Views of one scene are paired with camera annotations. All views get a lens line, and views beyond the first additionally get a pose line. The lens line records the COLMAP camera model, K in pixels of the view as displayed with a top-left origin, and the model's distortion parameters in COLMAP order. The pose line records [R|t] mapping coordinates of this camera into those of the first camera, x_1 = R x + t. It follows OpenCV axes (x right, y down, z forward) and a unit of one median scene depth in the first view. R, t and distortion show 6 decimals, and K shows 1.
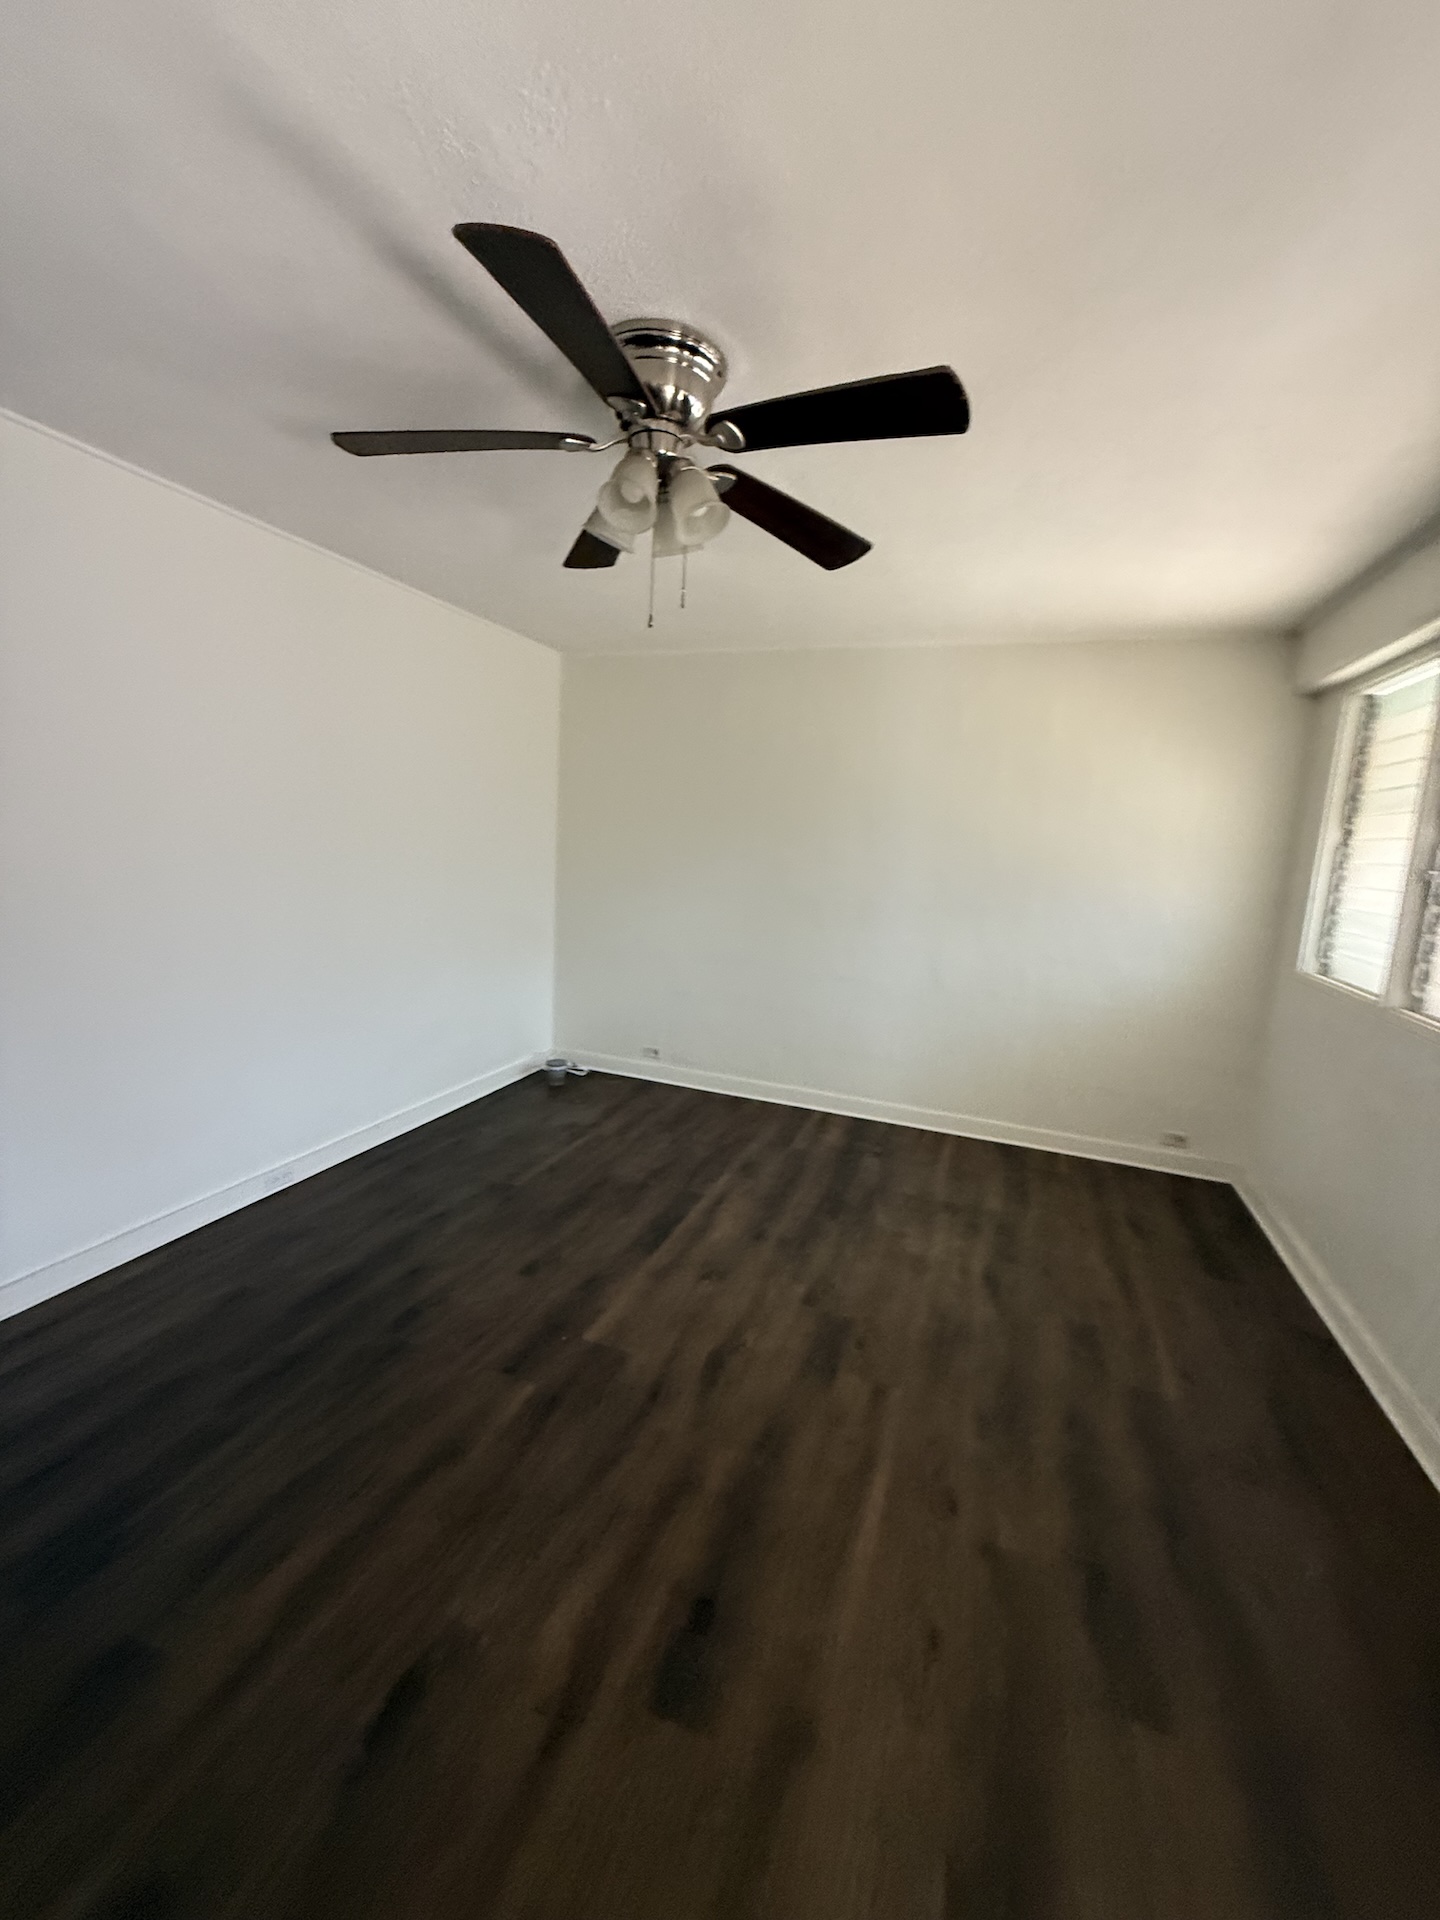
lens RADIAL K [[773.7, 0, 716.4], [0, 773.7, 950.1], [0, 0, 1]] dist [0.000072, -0.000006]
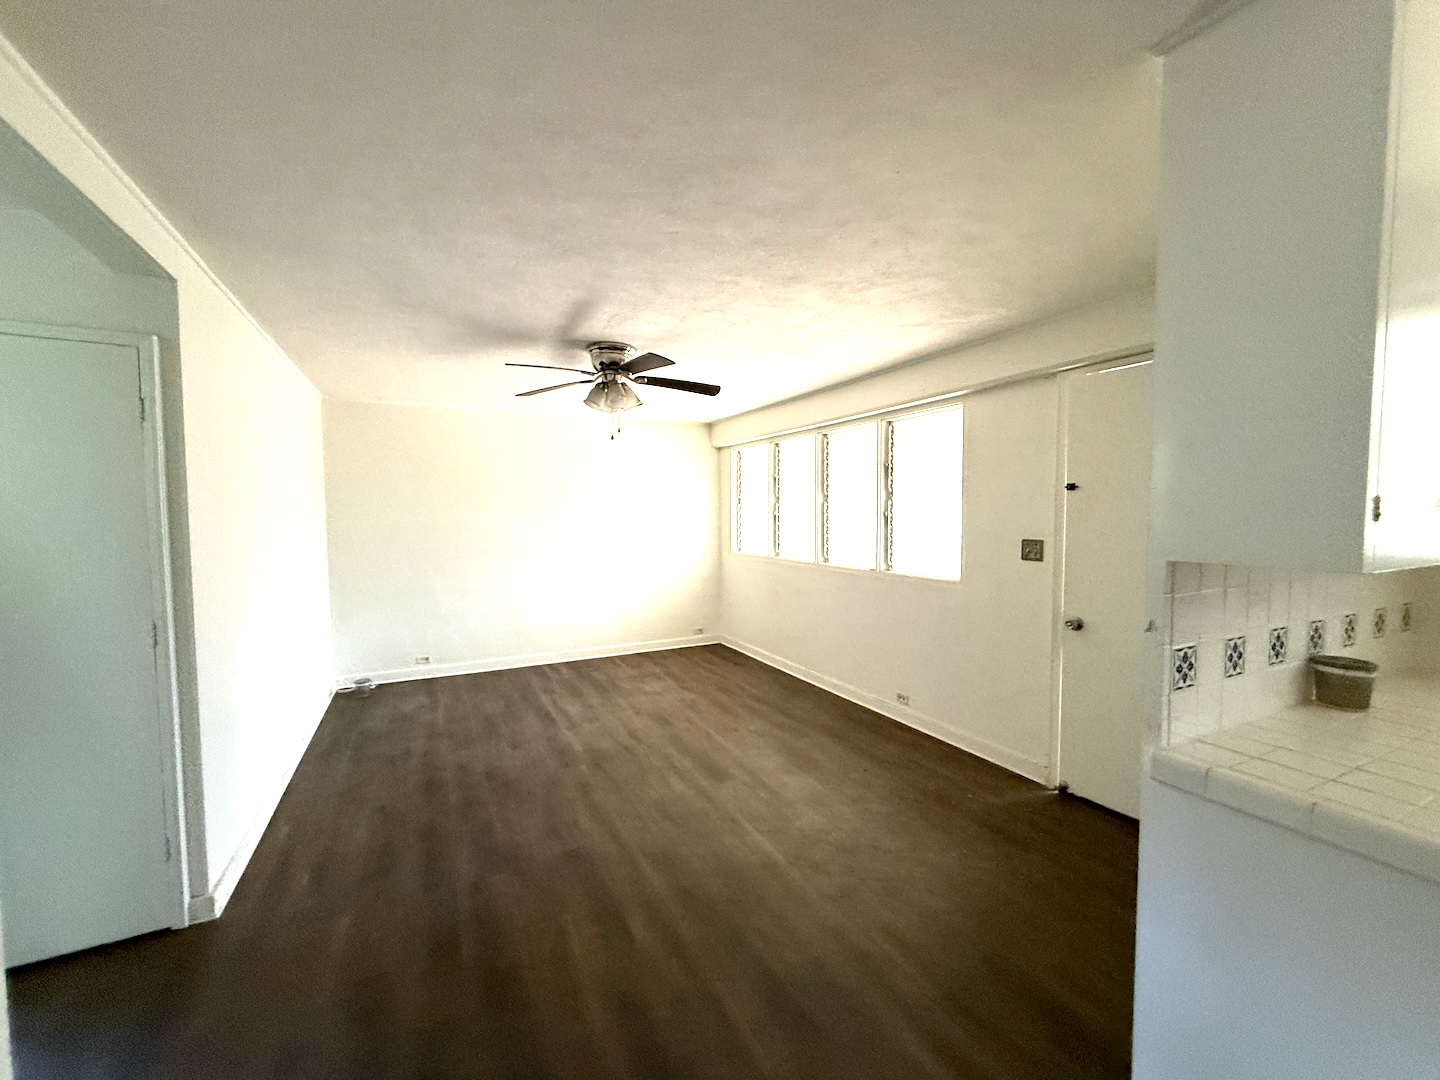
lens RADIAL K [[575.5, 0, 720.0], [0, 575.5, 540.0], [0, 0, 1]] dist [0.012275, 0.000022]
pose [[0.668292, -0.092653, 0.738106, -0.801816], [0.157577, 0.987329, -0.018735, 0.021217], [-0.727018, 0.128829, 0.674424, -0.329810]]
